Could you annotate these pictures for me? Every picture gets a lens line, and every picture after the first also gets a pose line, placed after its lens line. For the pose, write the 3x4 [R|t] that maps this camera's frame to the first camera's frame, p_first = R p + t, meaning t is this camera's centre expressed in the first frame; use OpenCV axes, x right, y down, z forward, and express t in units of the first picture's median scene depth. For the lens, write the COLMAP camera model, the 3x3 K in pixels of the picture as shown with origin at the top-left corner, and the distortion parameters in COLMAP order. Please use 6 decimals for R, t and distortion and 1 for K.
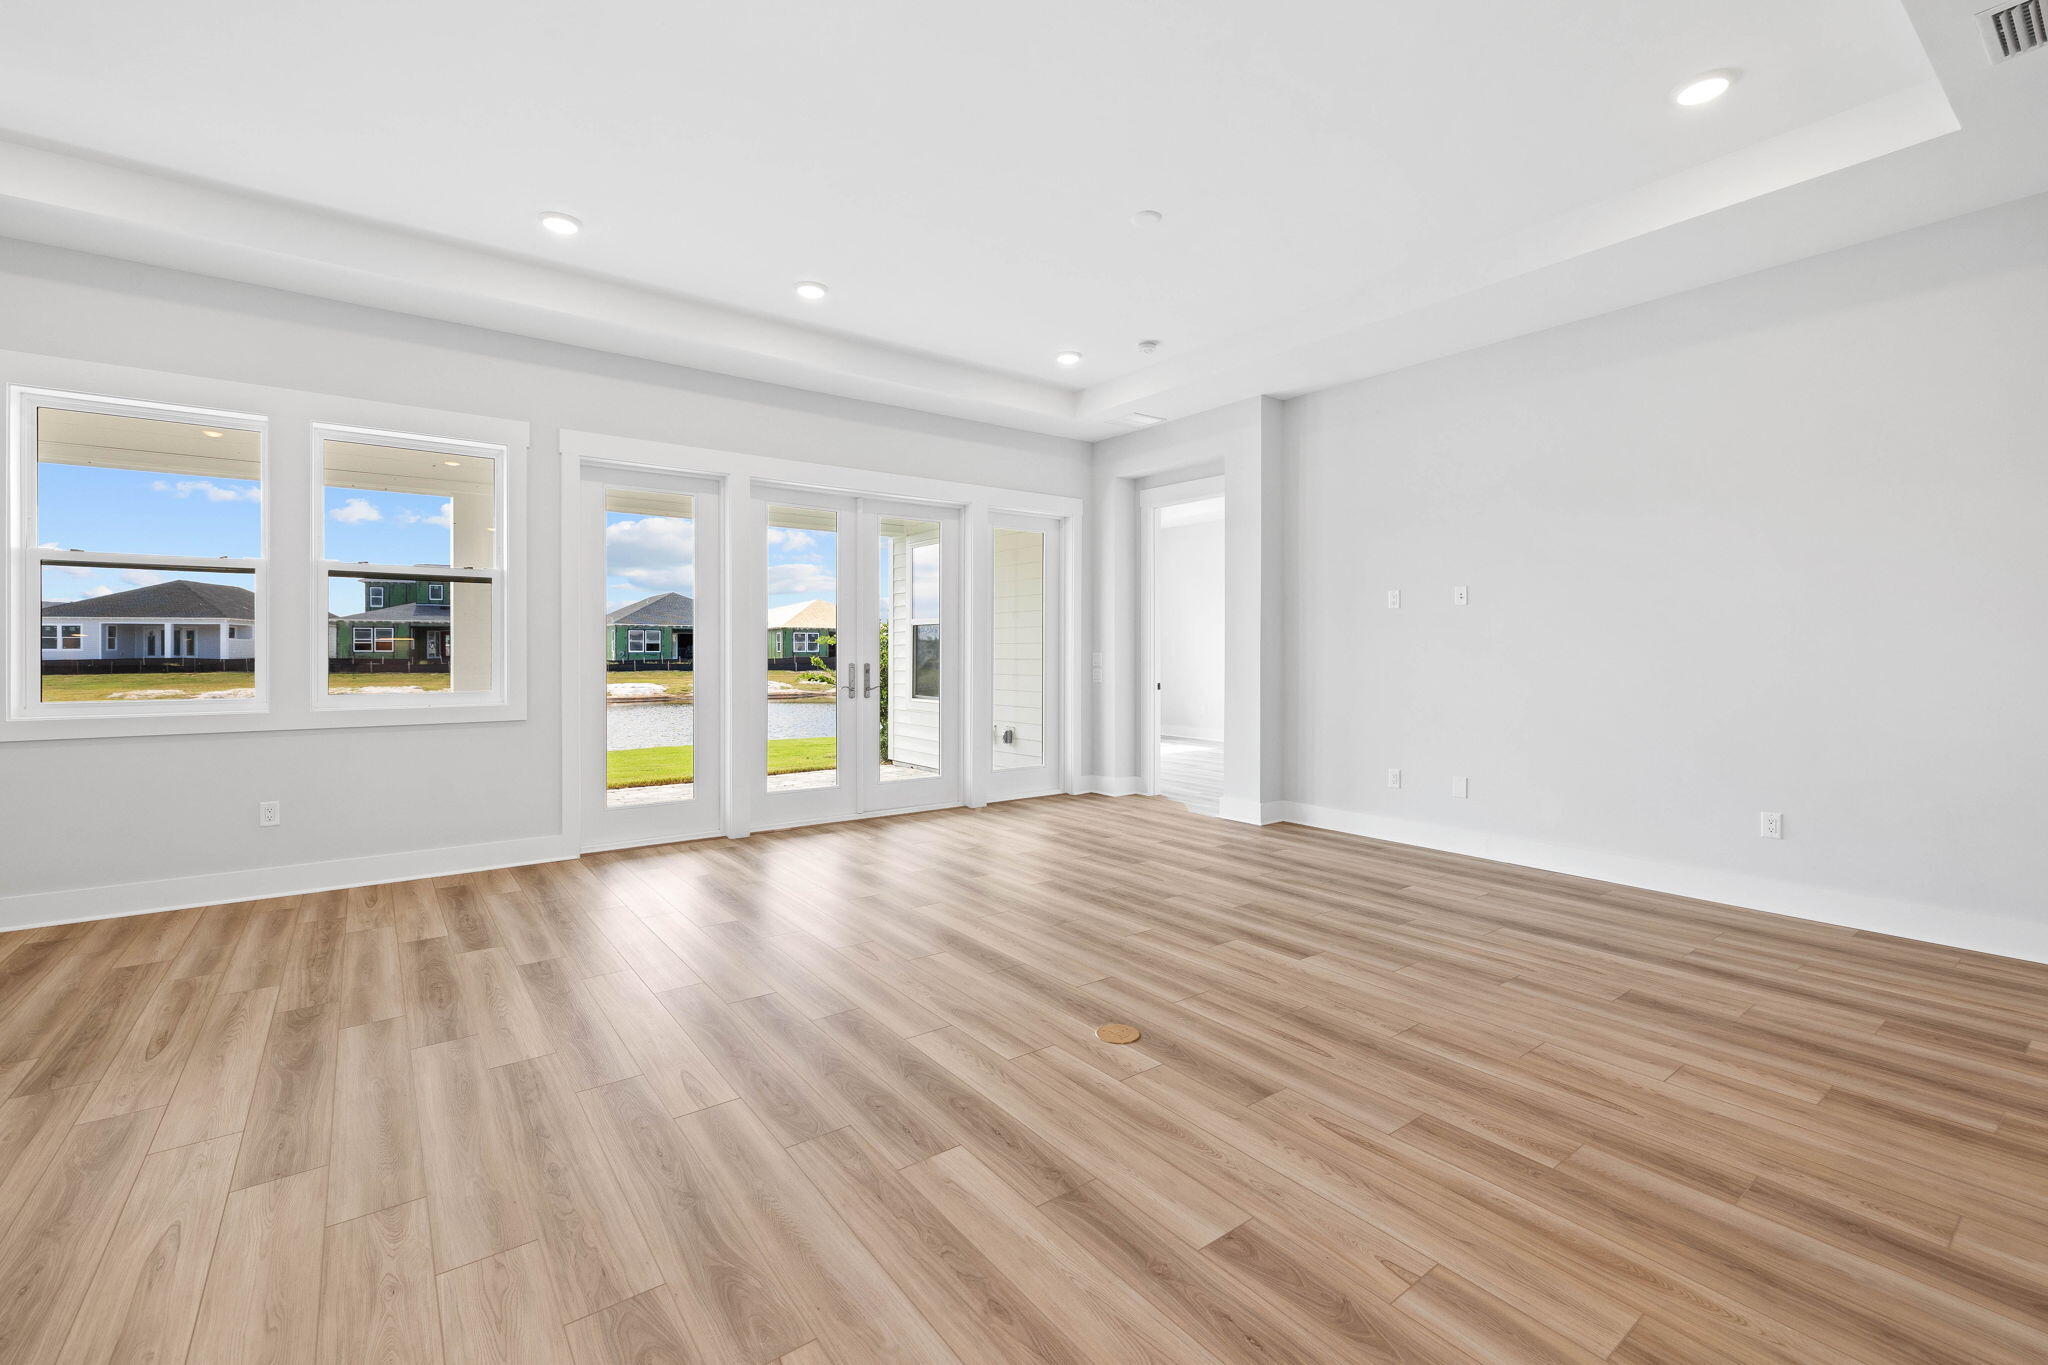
lens RADIAL K [[870.5, 0, 1015.8], [0, 870.5, 652.8], [0, 0, 1]] dist [0.002142, 0.000686]
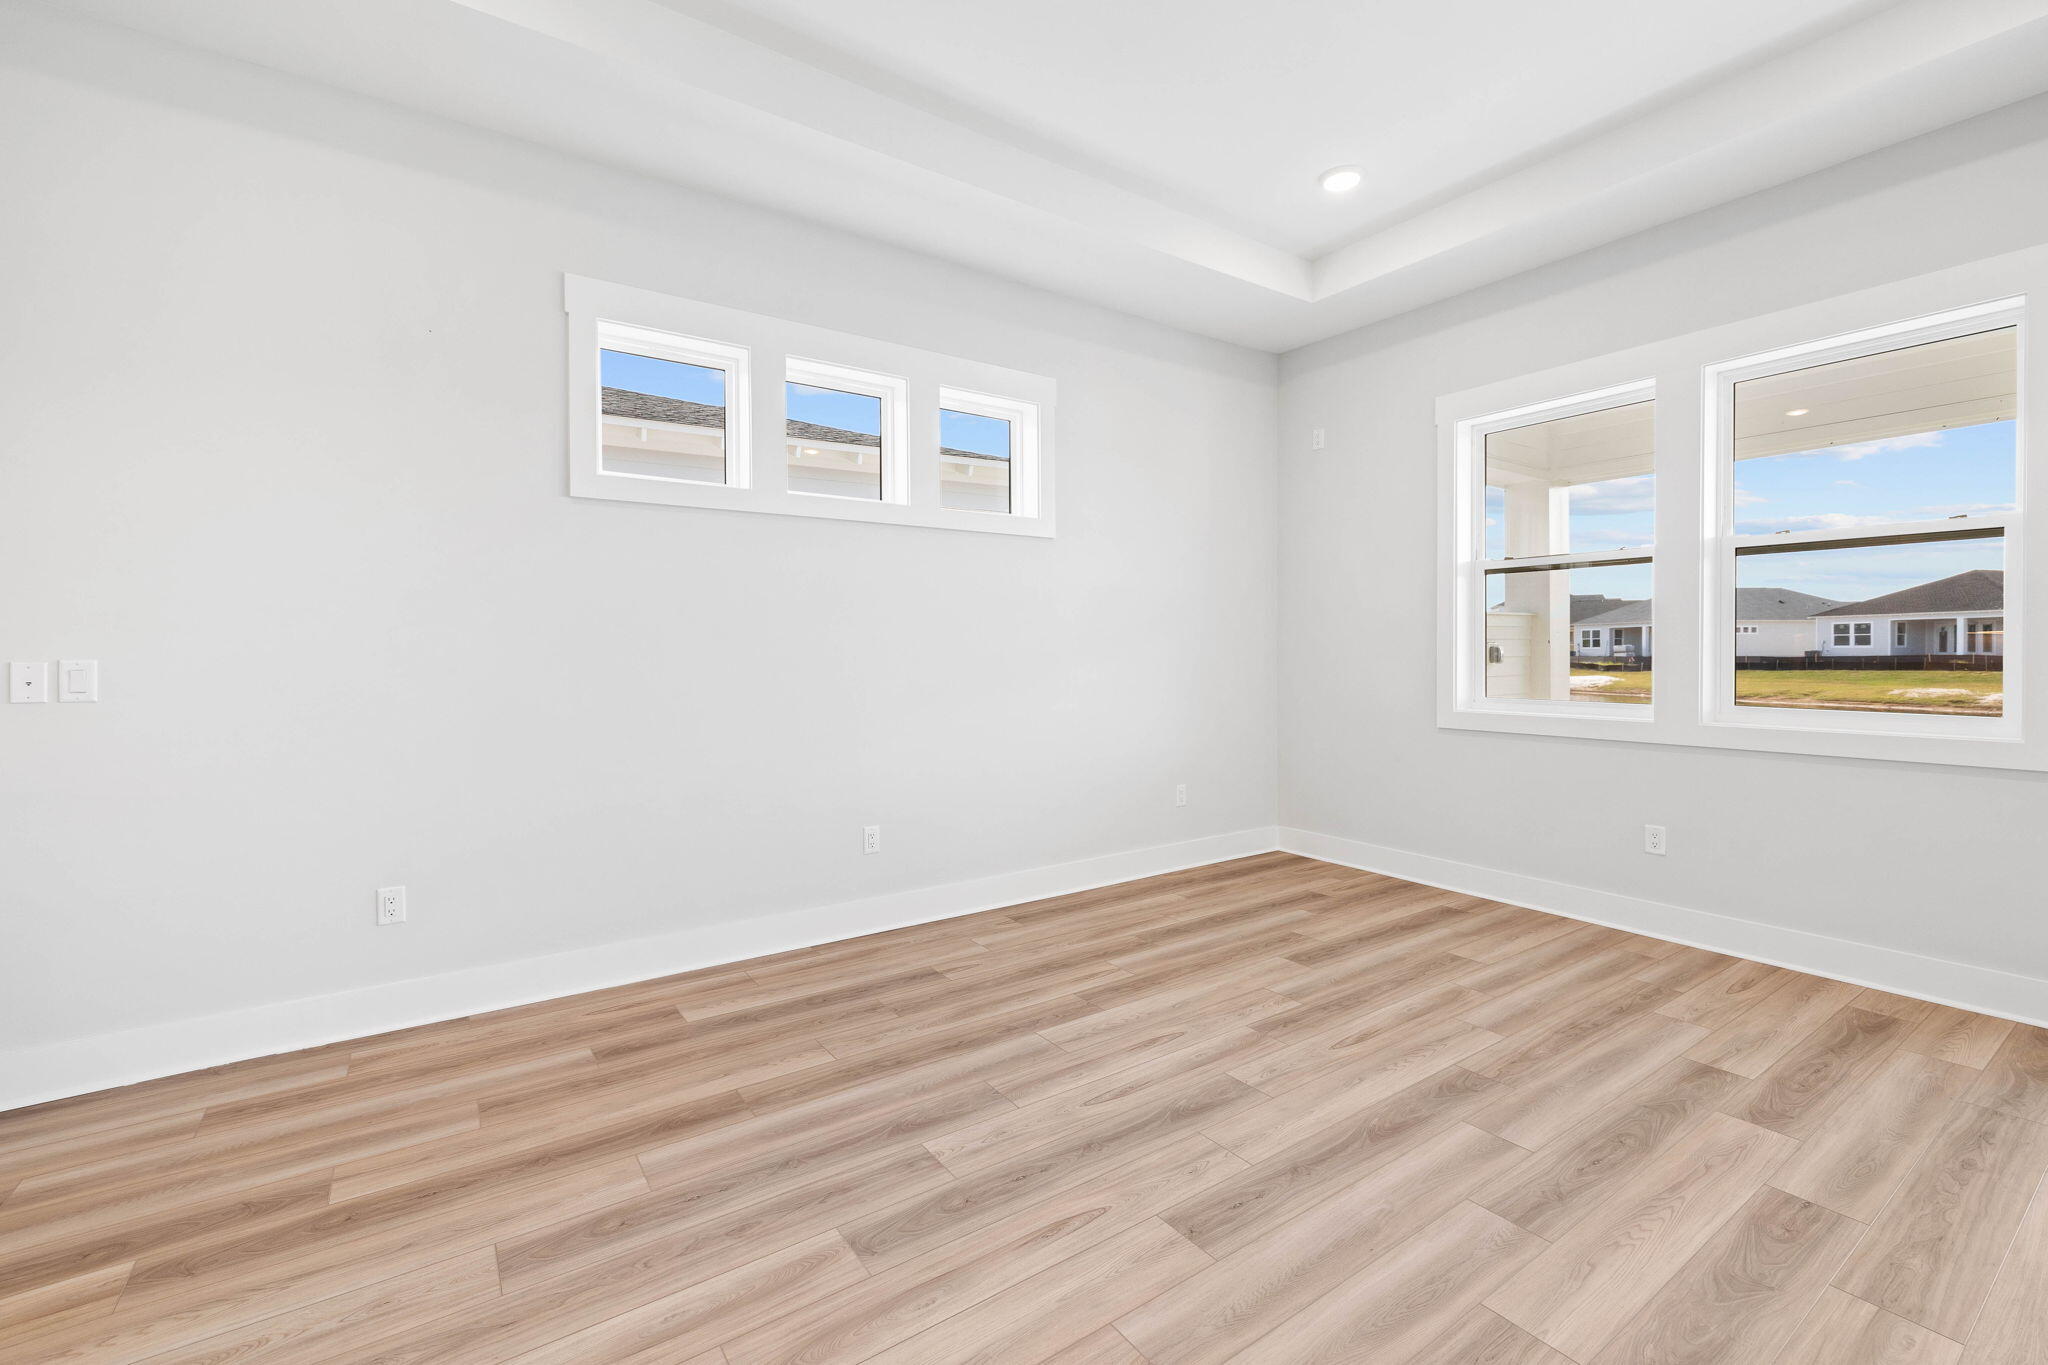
lens RADIAL K [[870.5, 0, 1011.2], [0, 870.5, 661.0], [0, 0, 1]] dist [0.002142, 0.000686]
pose [[-0.040708, 0.011661, -0.999103, 0.033349], [0.001987, 0.999931, 0.011590, -0.003691], [0.999169, -0.001513, -0.040729, 0.466515]]
